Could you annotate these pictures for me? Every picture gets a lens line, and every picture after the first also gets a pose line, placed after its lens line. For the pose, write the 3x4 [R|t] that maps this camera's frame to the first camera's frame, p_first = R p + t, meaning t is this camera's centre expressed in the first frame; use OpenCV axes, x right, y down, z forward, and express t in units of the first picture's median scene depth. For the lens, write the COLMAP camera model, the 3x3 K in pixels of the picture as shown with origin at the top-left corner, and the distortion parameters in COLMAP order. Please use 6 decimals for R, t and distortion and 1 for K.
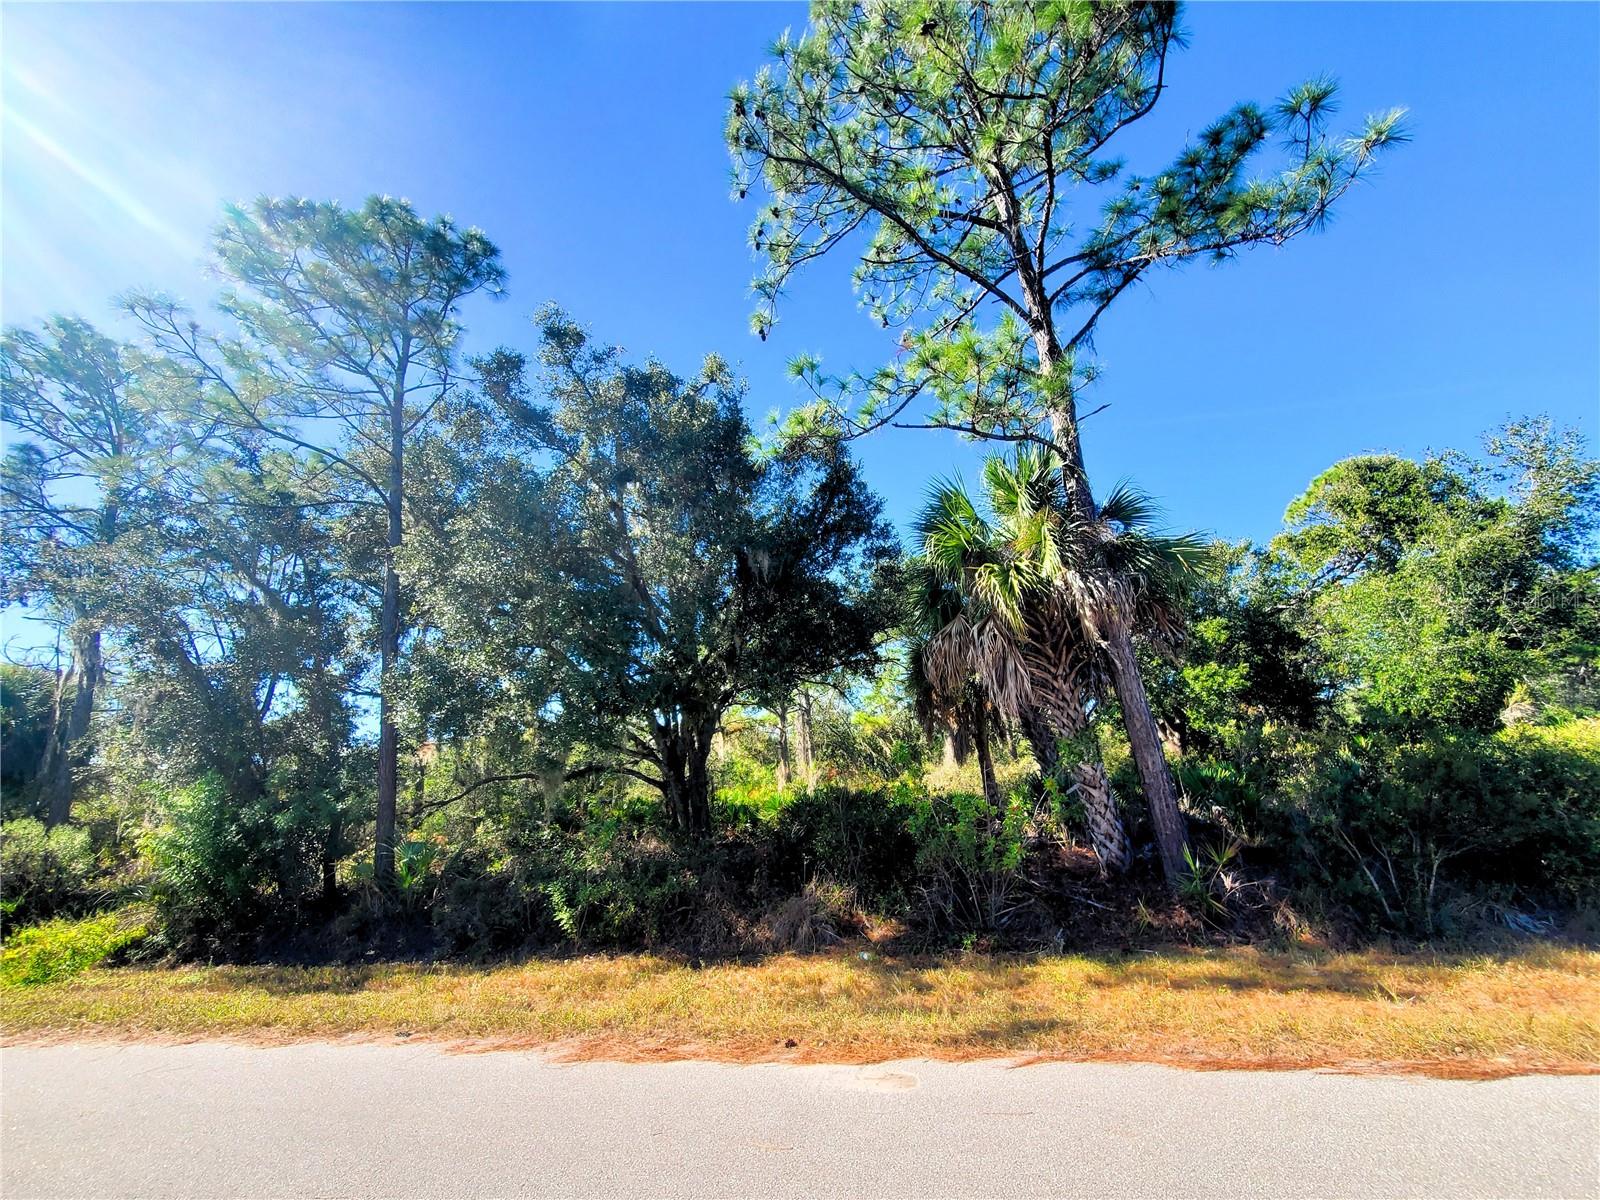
lens RADIAL K [[630.3, 0, 803.3], [0, 630.3, 636.2], [0, 0, 1]] dist [-0.006668, -0.001179]
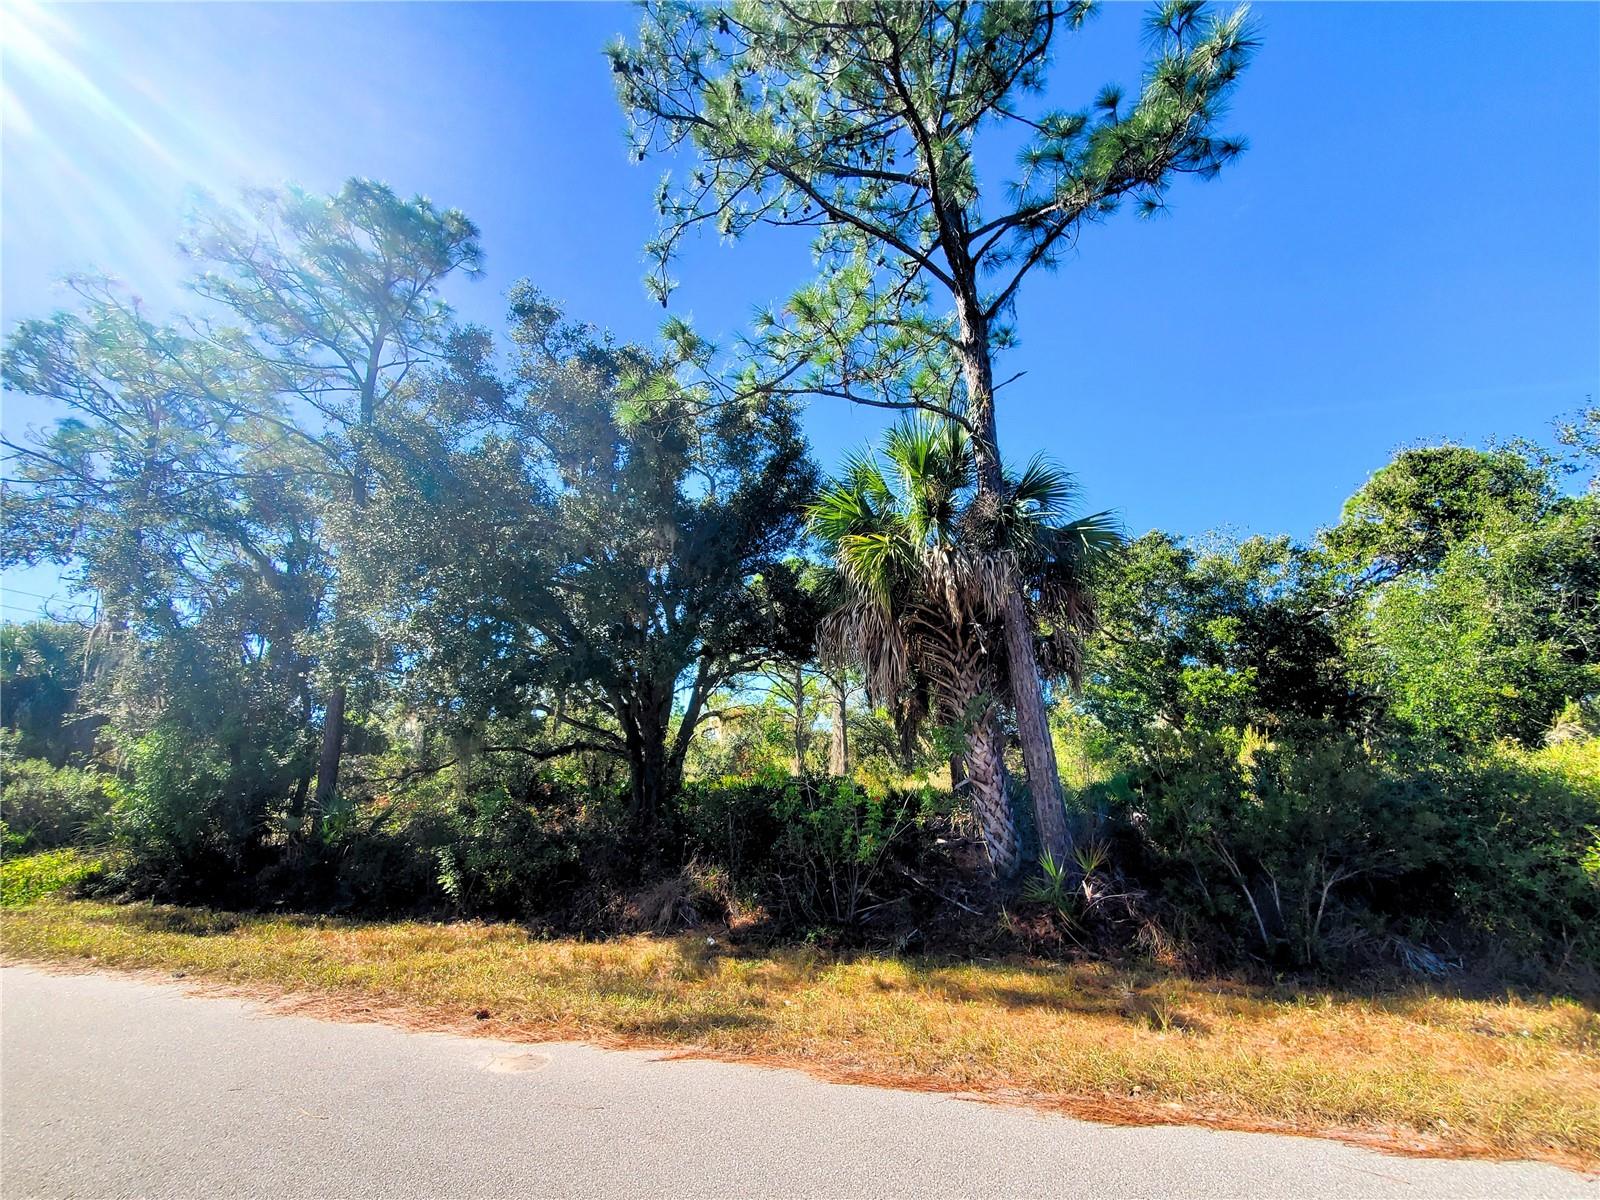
lens RADIAL K [[631.5, 0, 810.2], [0, 631.5, 632.5], [0, 0, 1]] dist [-0.001873, -0.004293]
pose [[0.995339, 0.036430, -0.089295, 0.188997], [-0.036005, 0.999331, 0.006364, 0.014262], [0.089468, -0.003120, 0.995985, 0.031282]]
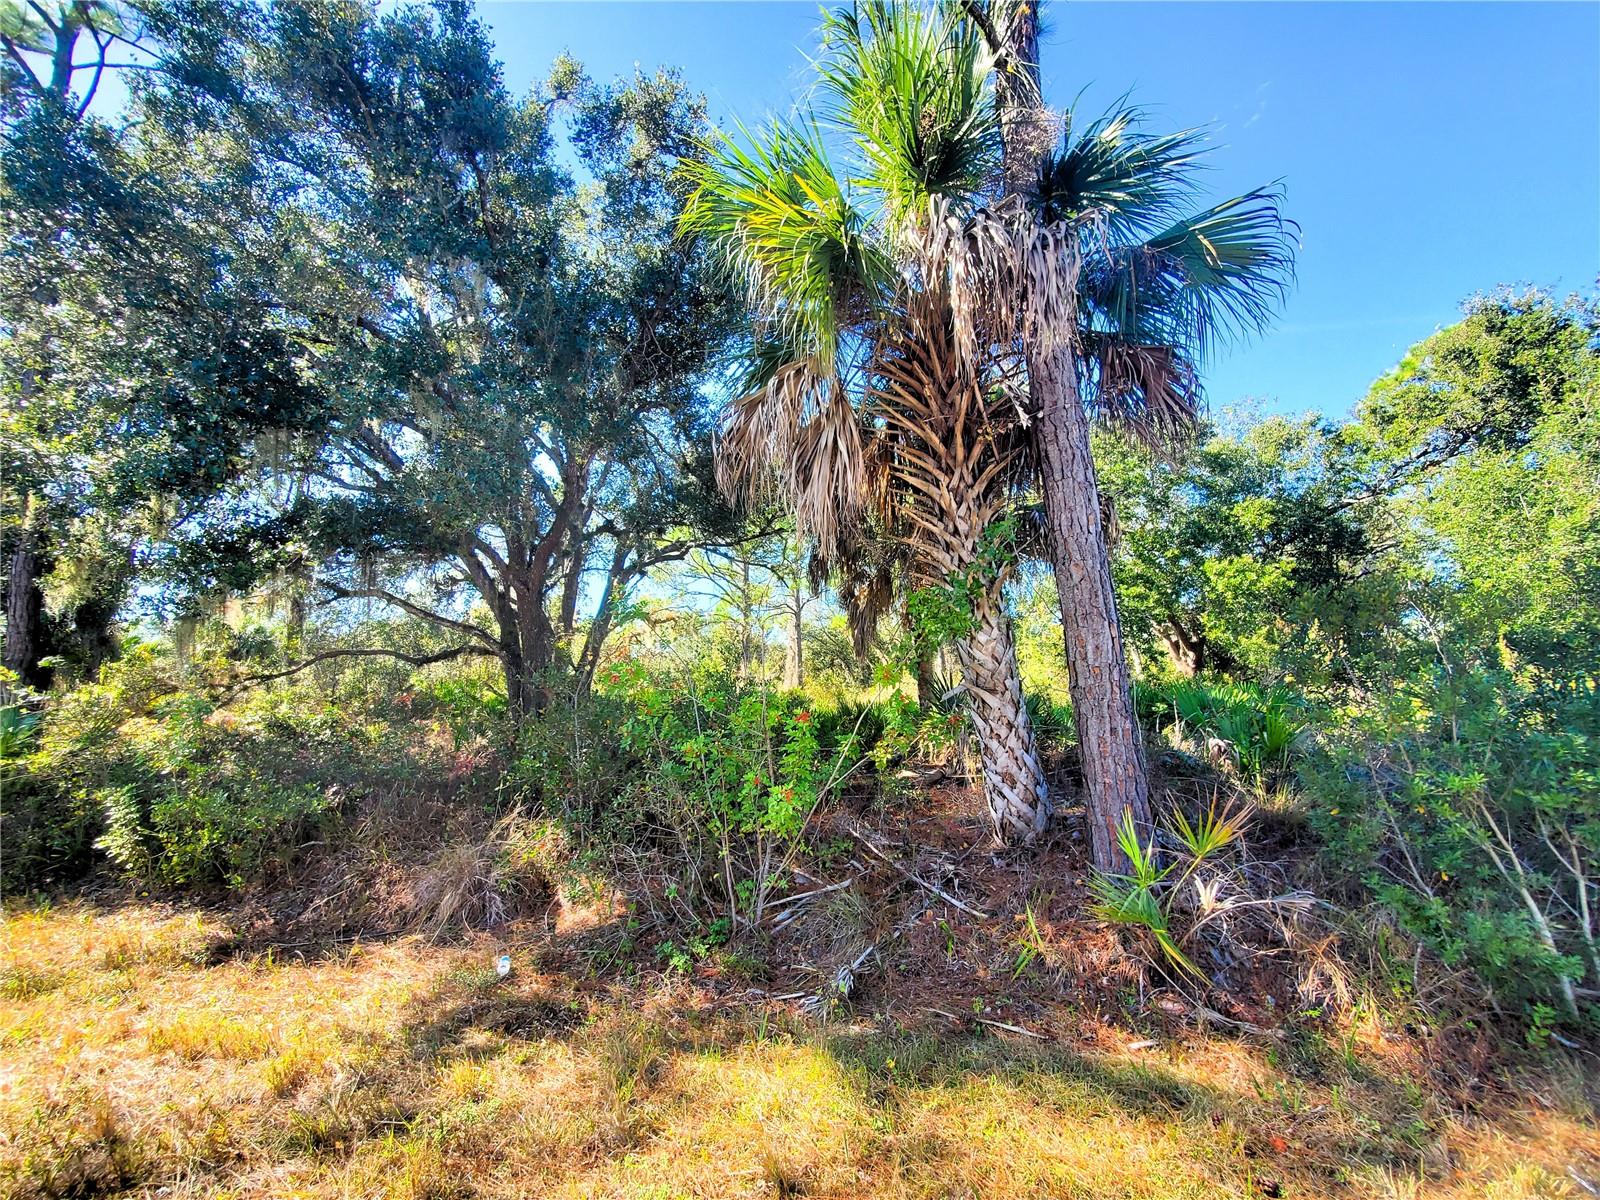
lens RADIAL K [[633.1, 0, 799.9], [0, 633.1, 627.2], [0, 0, 1]] dist [-0.003175, -0.000227]
pose [[0.997691, 0.057338, -0.036398, 0.209830], [-0.052300, 0.990543, 0.126844, 0.082882], [0.043327, -0.124647, 0.991255, 0.302121]]
